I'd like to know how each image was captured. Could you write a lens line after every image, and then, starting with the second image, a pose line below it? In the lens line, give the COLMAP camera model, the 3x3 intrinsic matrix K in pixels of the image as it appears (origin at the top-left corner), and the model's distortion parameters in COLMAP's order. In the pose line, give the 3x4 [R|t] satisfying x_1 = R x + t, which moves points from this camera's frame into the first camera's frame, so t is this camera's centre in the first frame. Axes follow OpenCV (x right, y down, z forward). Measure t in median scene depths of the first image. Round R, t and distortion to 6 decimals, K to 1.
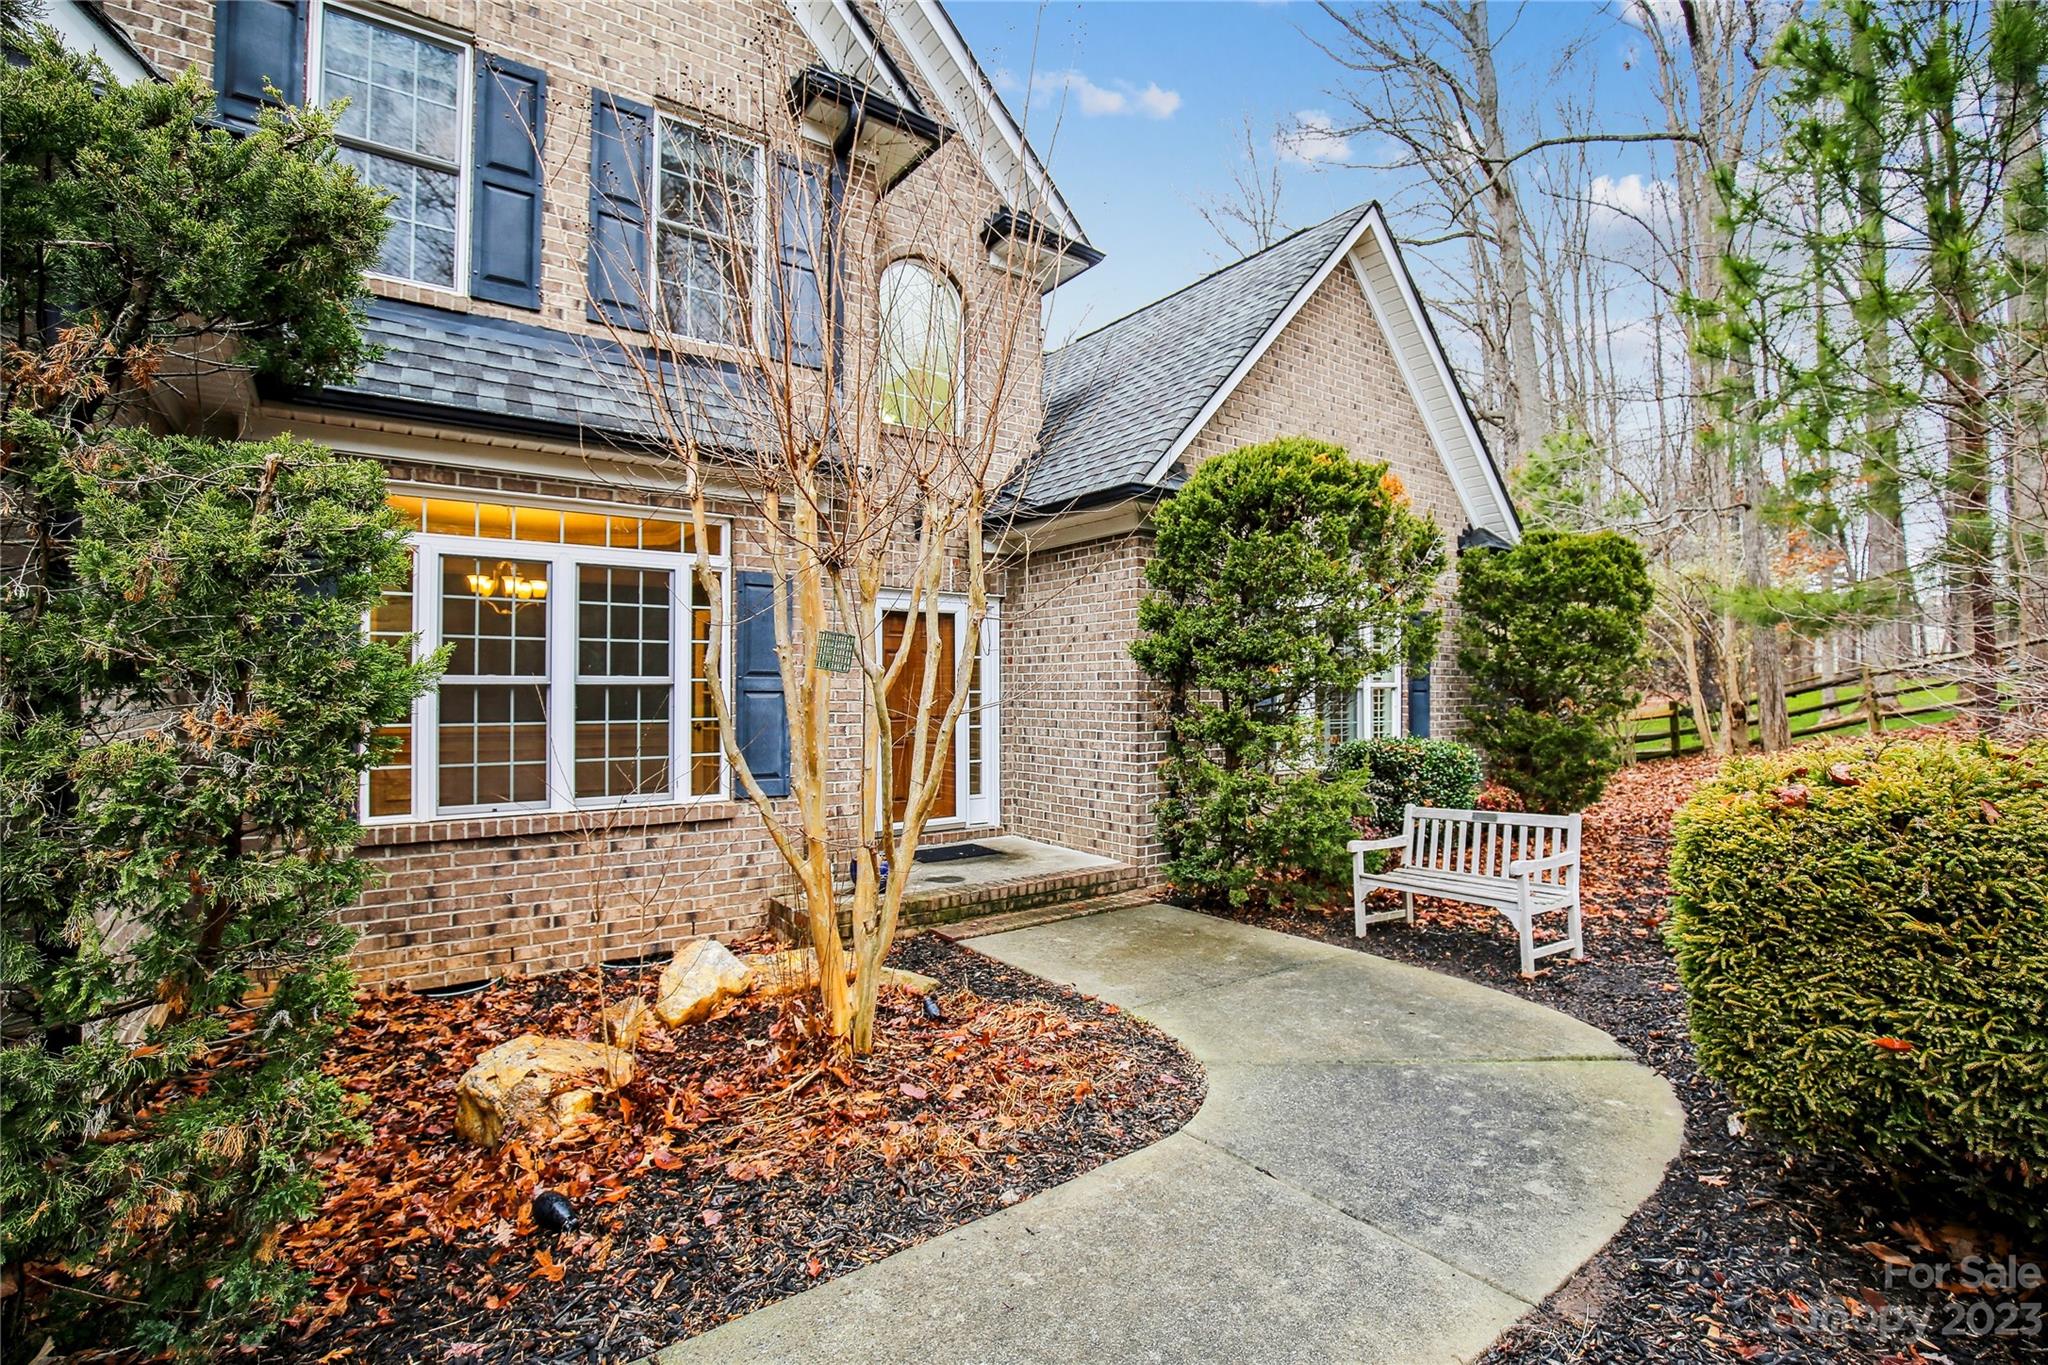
lens RADIAL K [[952.2, 0, 1027.7], [0, 952.2, 720.3], [0, 0, 1]] dist [-0.049200, 0.014827]
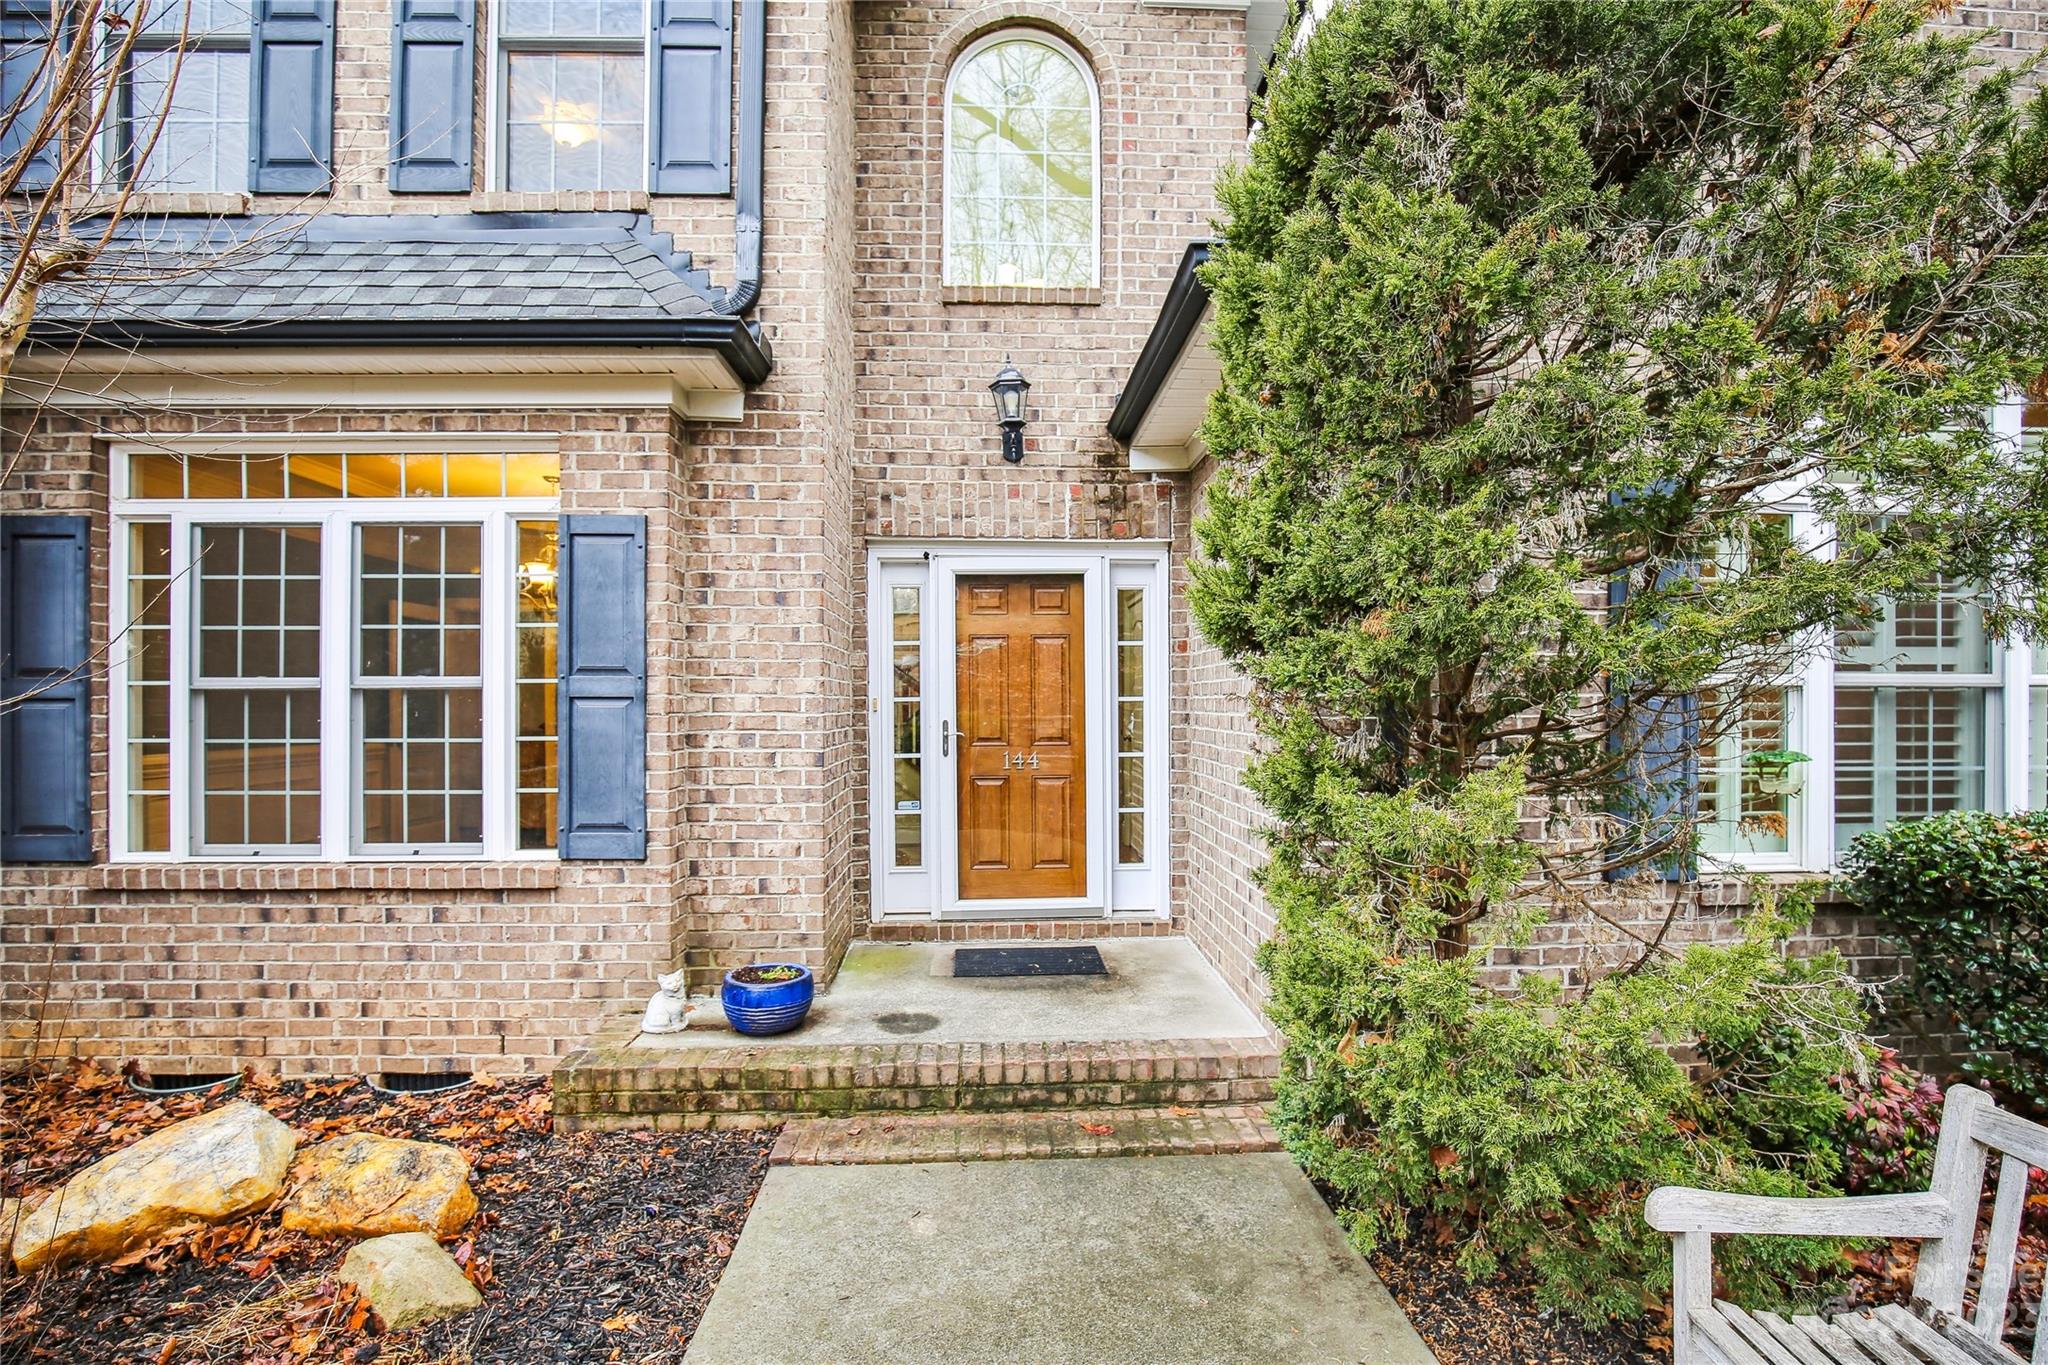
lens RADIAL K [[952.2, 0, 1027.7], [0, 952.2, 720.3], [0, 0, 1]] dist [-0.049200, 0.014827]
pose [[0.833990, 0.009502, -0.551698, 0.353084], [-0.015189, 0.999868, -0.005740, -0.016858], [0.551571, 0.013167, 0.834024, 0.679043]]
